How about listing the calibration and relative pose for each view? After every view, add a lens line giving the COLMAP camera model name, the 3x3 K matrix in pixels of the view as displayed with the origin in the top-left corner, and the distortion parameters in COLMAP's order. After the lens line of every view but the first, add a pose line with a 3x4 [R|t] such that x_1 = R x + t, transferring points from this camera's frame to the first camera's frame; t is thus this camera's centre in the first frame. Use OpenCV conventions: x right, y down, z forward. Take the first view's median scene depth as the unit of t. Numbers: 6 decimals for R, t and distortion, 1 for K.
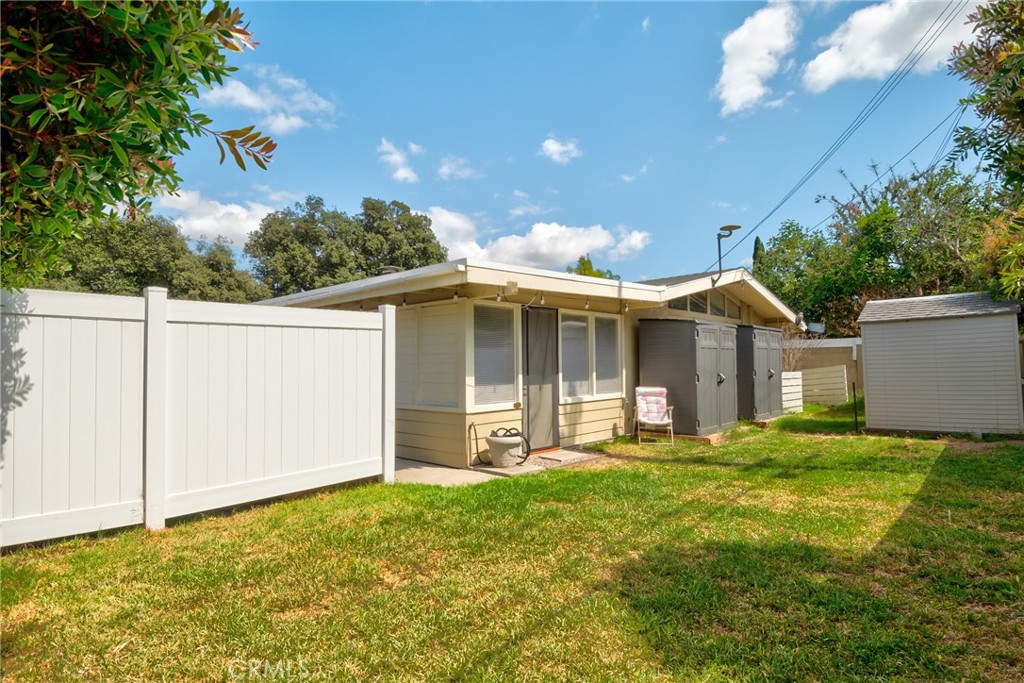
lens RADIAL K [[531.4, 0, 523.5], [0, 531.4, 349.0], [0, 0, 1]] dist [0.059322, -0.060868]
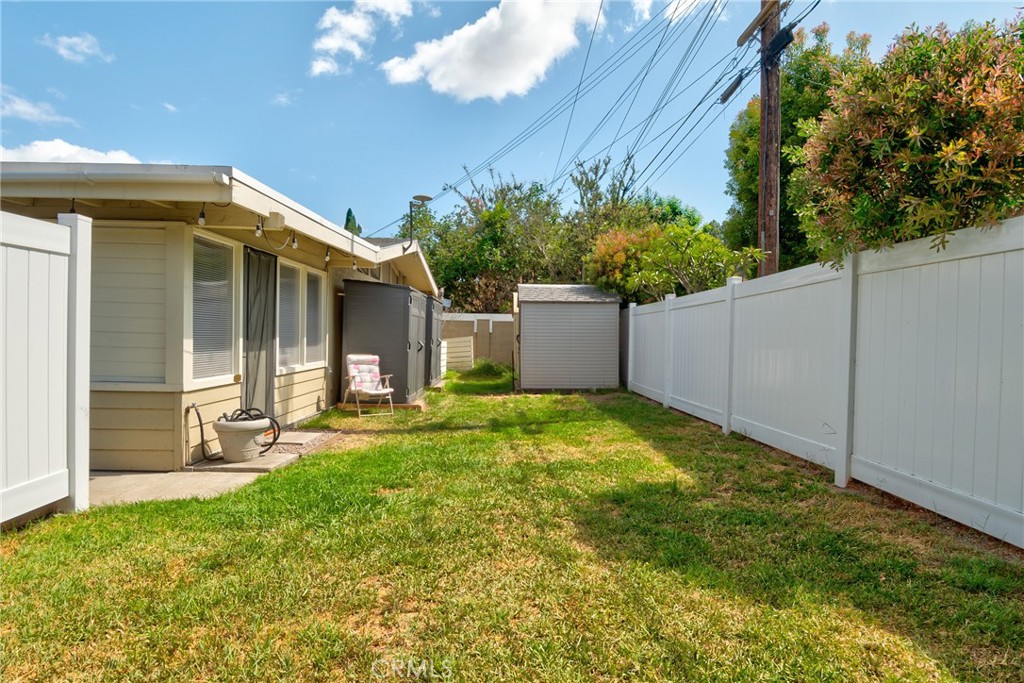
lens RADIAL K [[531.4, 0, 523.5], [0, 531.4, 349.0], [0, 0, 1]] dist [0.059322, -0.060868]
pose [[0.715014, 0.008833, 0.699054, -0.231261], [-0.049132, 0.998083, 0.037643, 0.014331], [-0.697382, -0.061261, 0.714077, 0.160223]]
